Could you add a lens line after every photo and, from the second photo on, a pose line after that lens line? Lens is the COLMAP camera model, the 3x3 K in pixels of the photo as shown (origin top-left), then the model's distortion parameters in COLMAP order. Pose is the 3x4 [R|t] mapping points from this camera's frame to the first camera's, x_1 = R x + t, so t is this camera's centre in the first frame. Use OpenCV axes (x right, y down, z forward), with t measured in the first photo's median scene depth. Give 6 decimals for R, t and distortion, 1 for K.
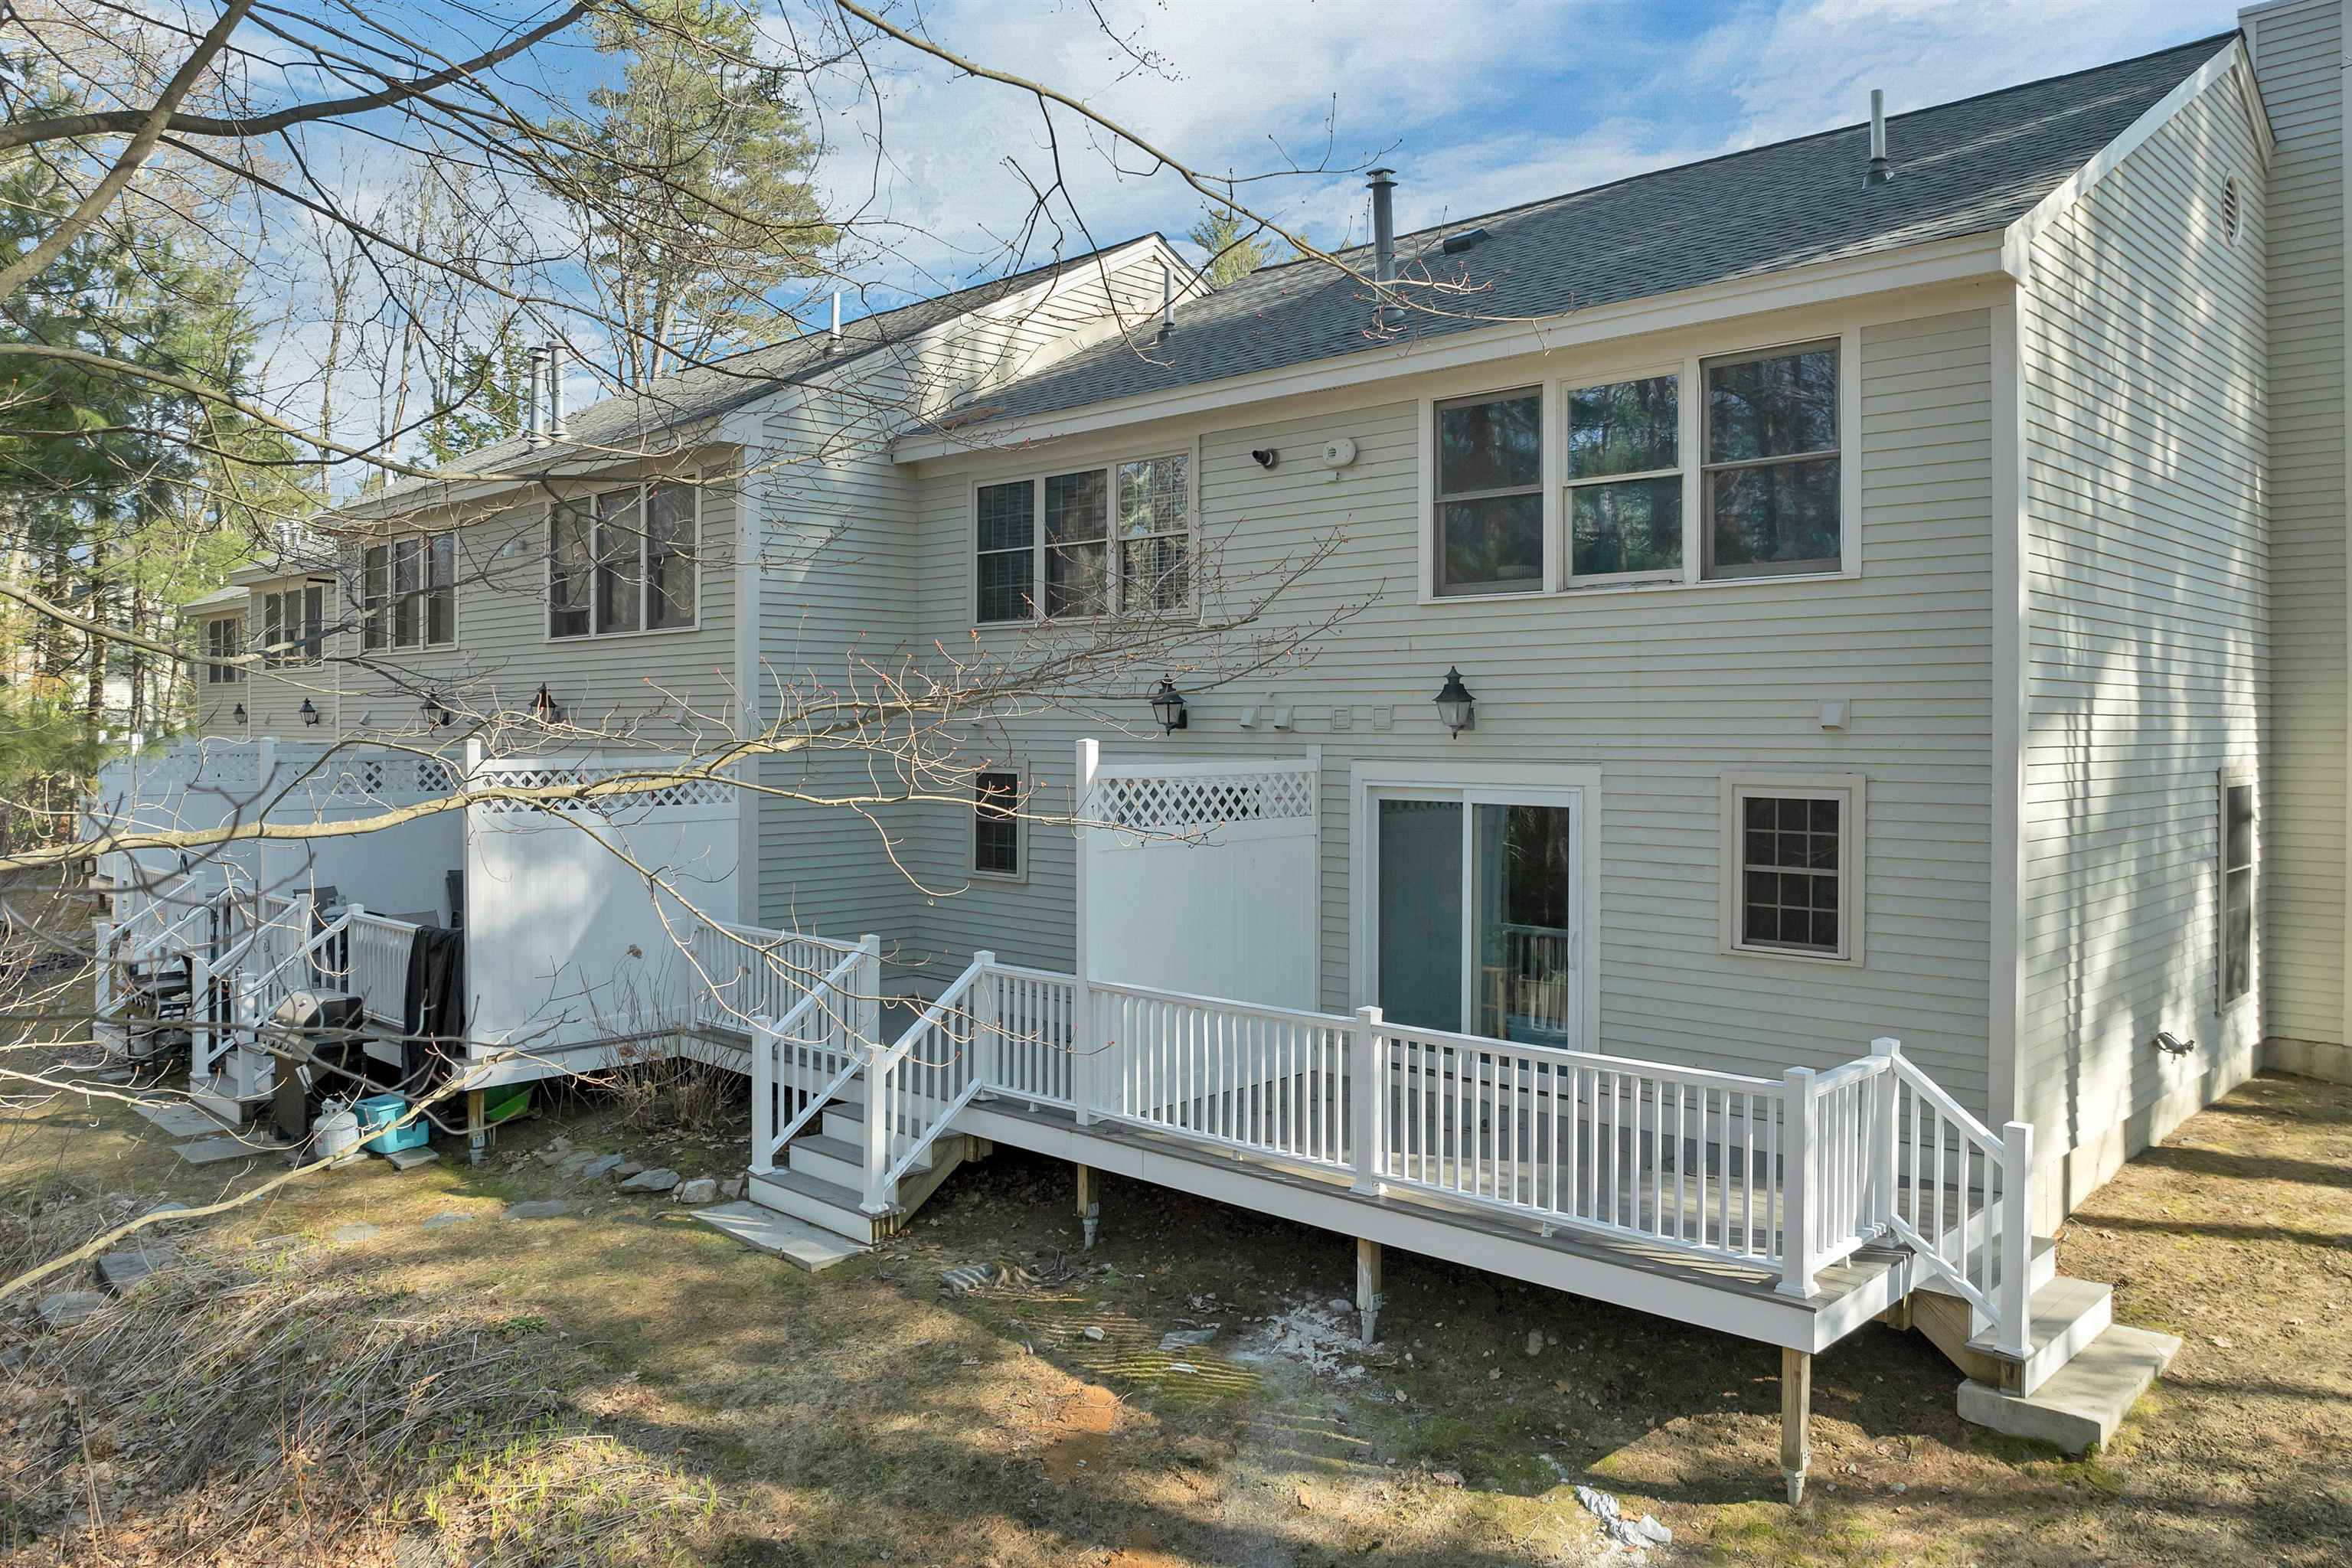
lens RADIAL K [[1705.7, 0, 1175.7], [0, 1705.7, 726.5], [0, 0, 1]] dist [-0.041352, 0.011575]
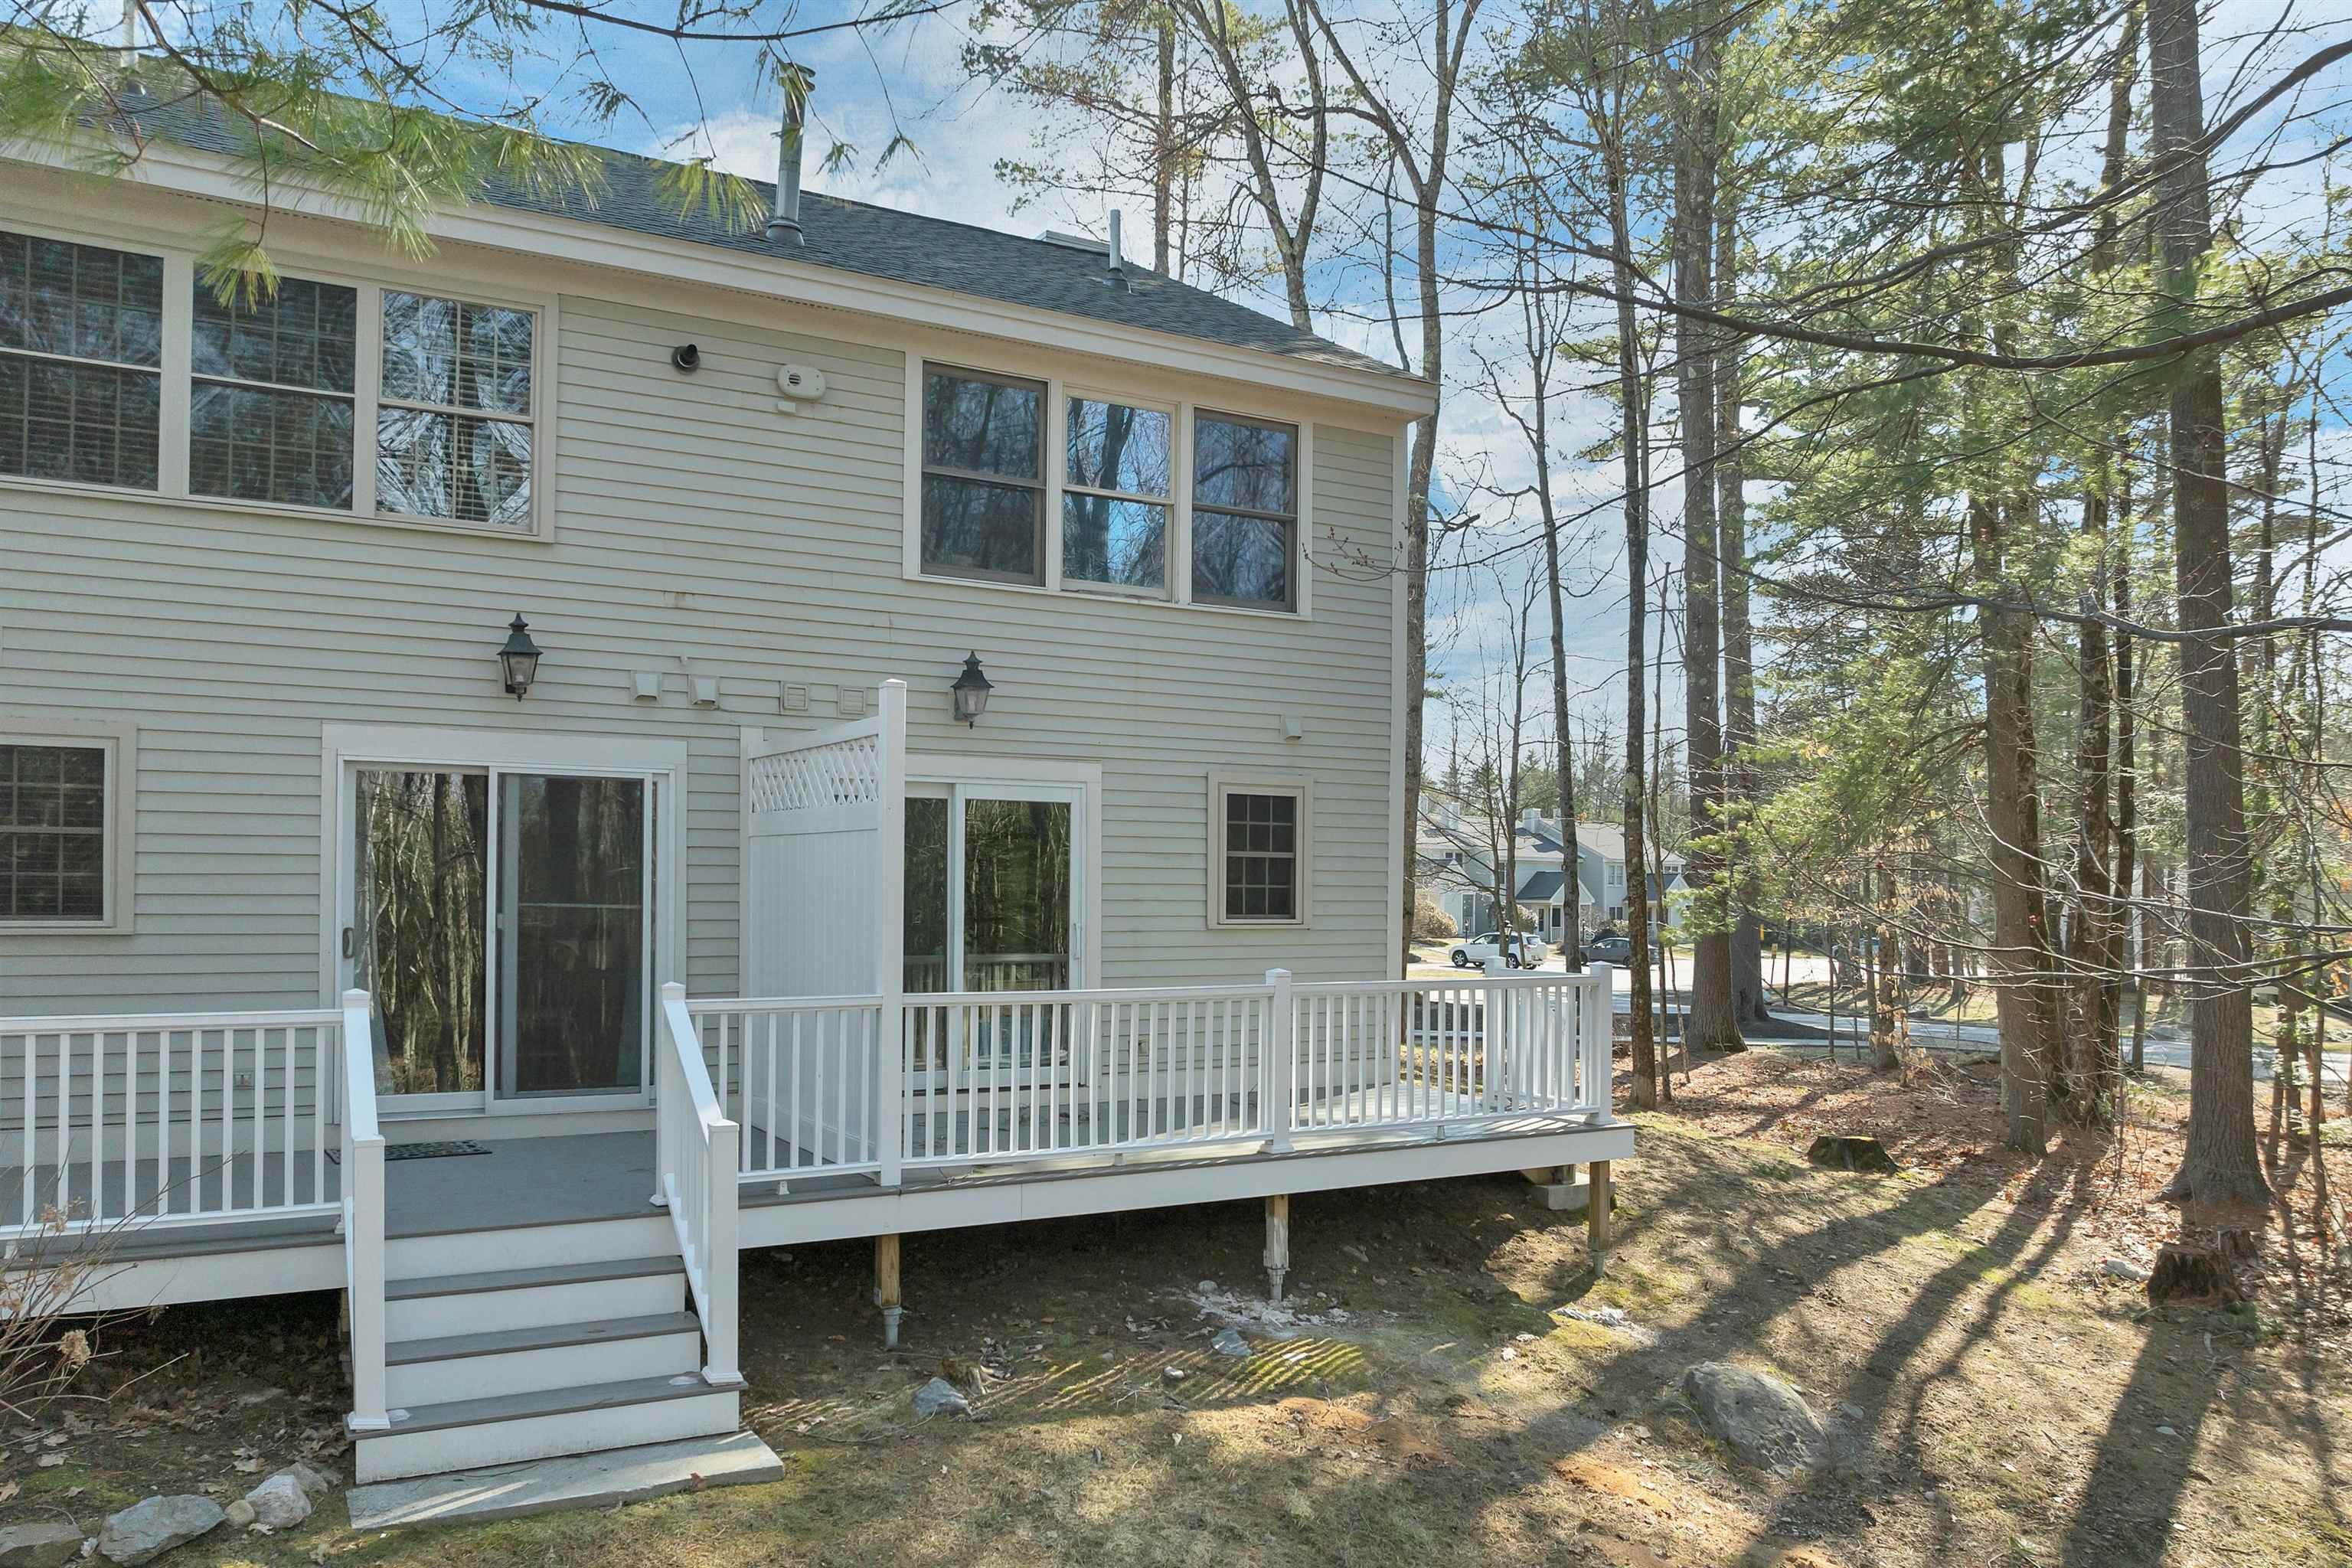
lens RADIAL K [[1705.7, 0, 1196.9], [0, 1705.7, 895.8], [0, 0, 1]] dist [-0.041352, 0.011575]
pose [[0.259886, -0.005094, 0.965626, -0.750656], [-0.009714, 0.999922, 0.007890, 0.095778], [-0.965590, -0.011430, 0.259816, 0.664857]]
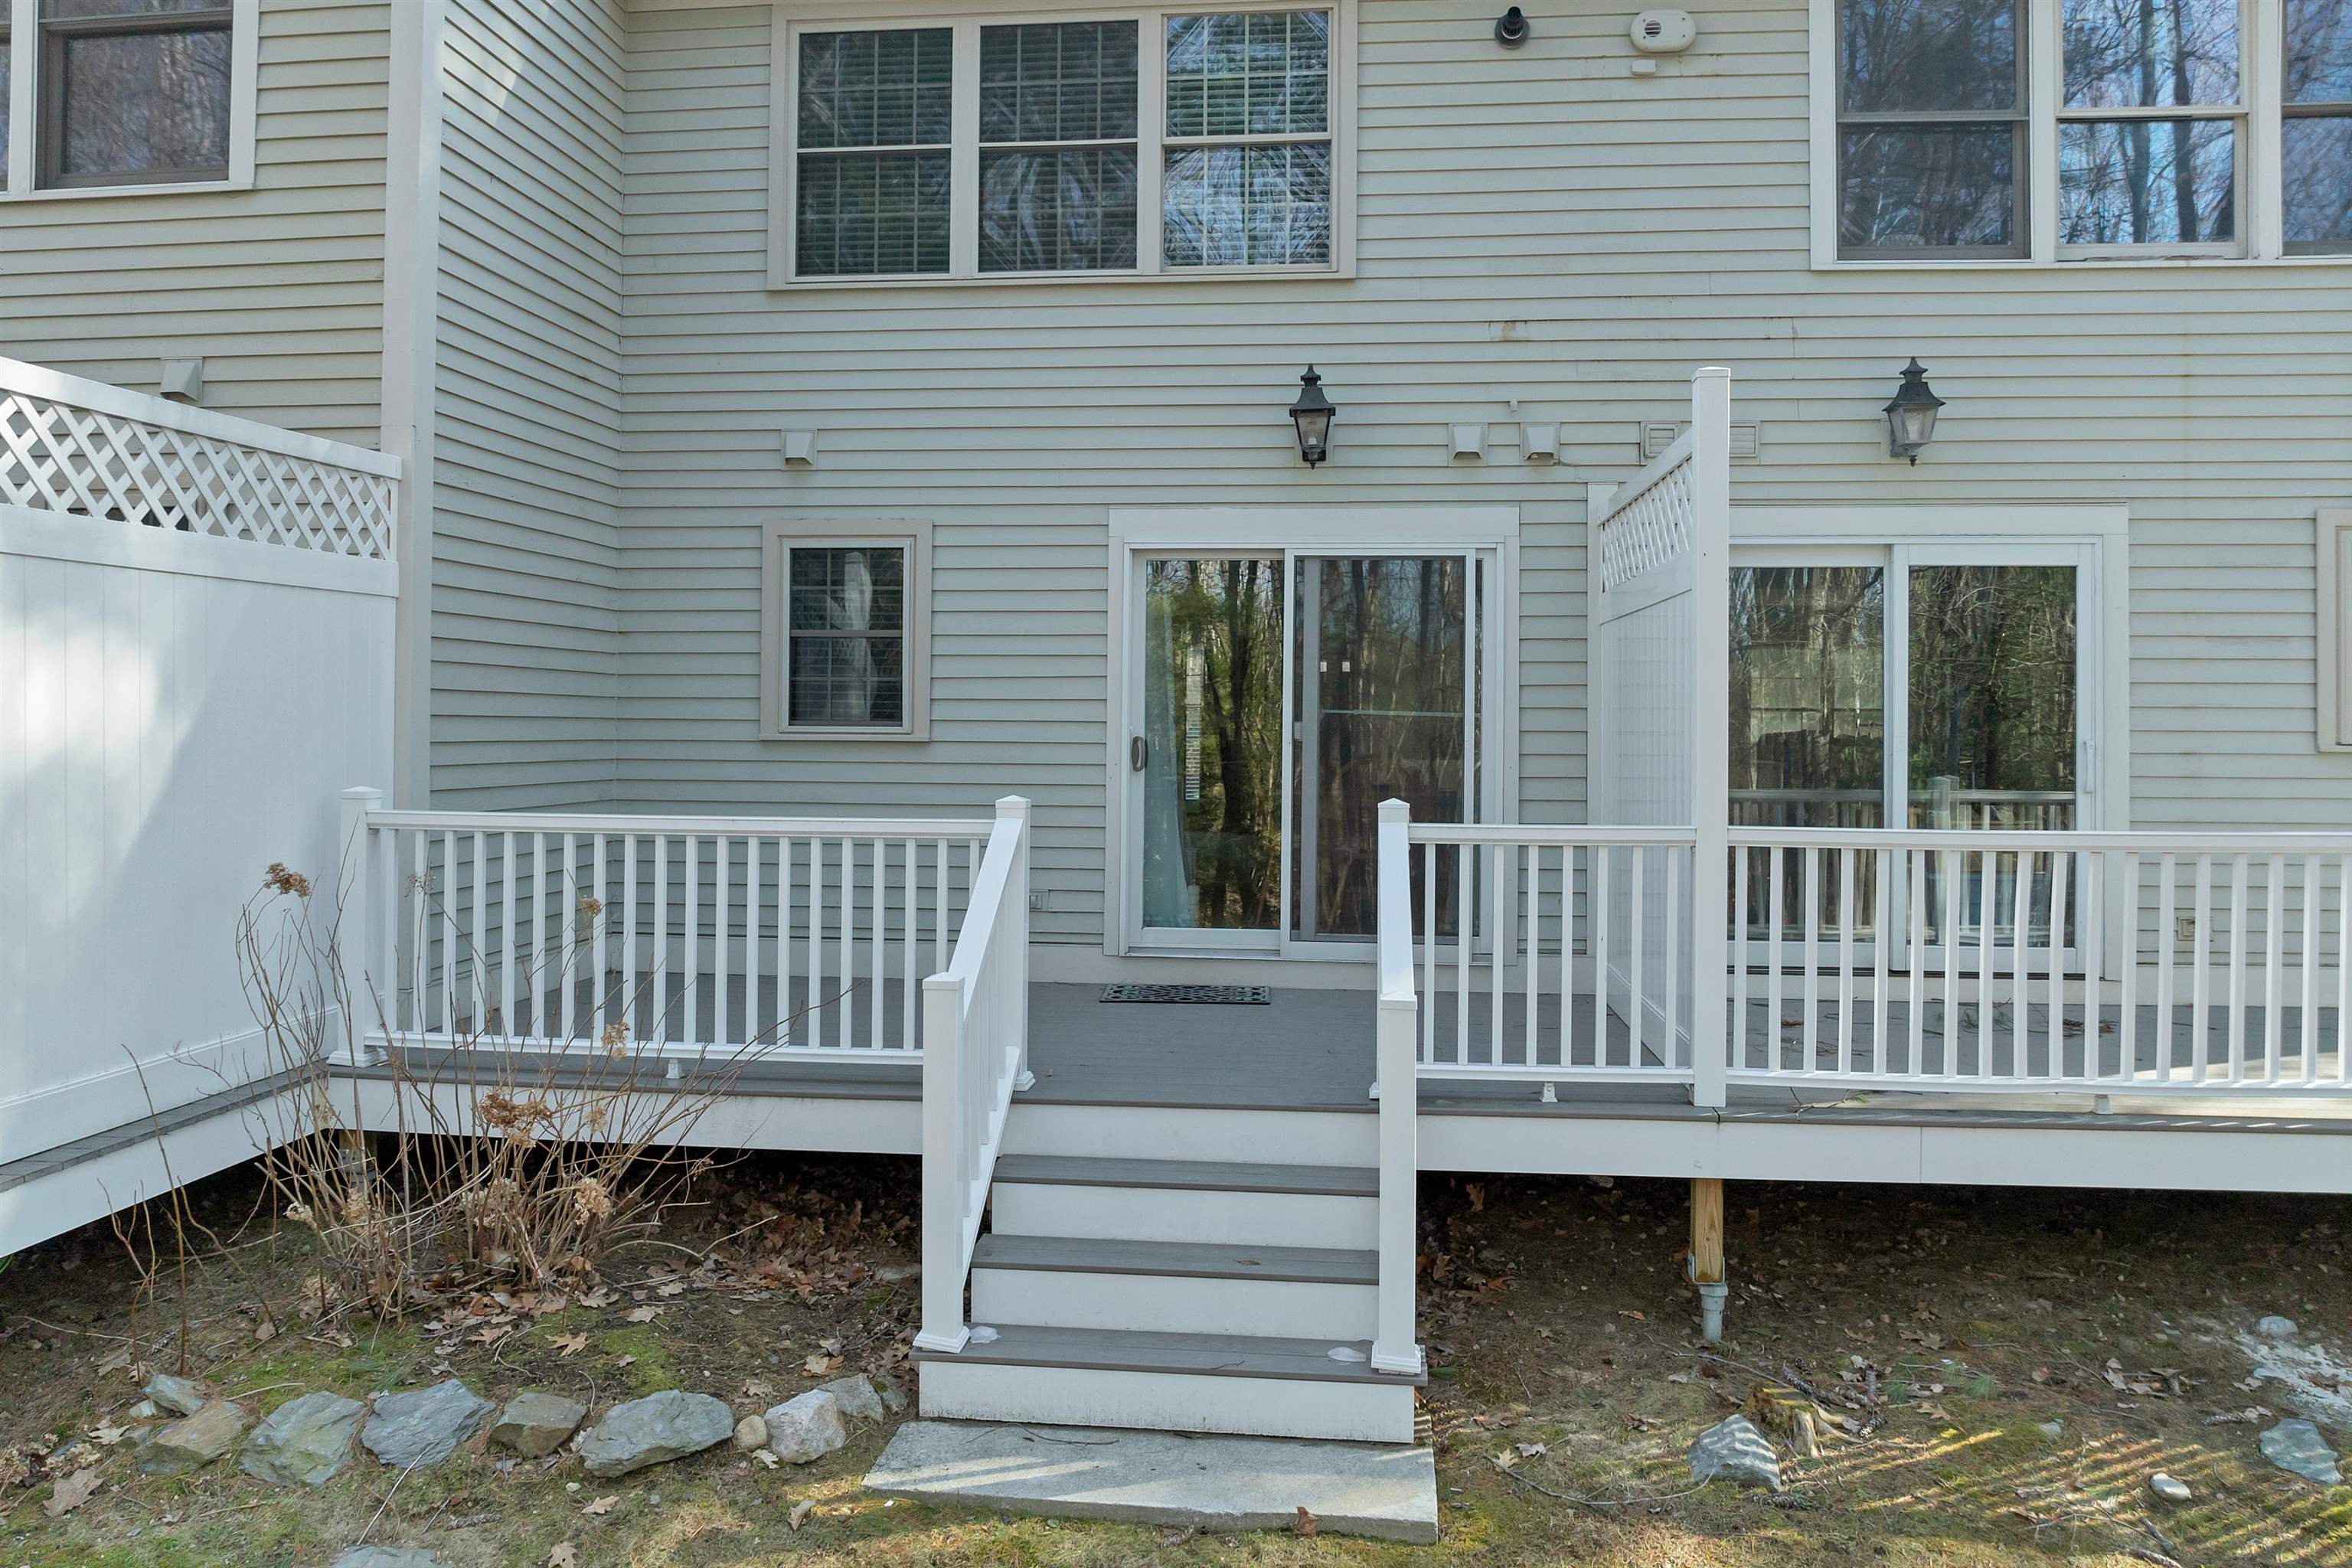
lens RADIAL K [[1705.7, 0, 1177.6], [0, 1705.7, 719.6], [0, 0, 1]] dist [-0.041352, 0.011575]
pose [[0.785208, 0.007069, 0.619192, -0.501690], [-0.005228, 0.999975, -0.004787, 0.118189], [-0.619210, 0.000521, 0.785225, 0.687467]]
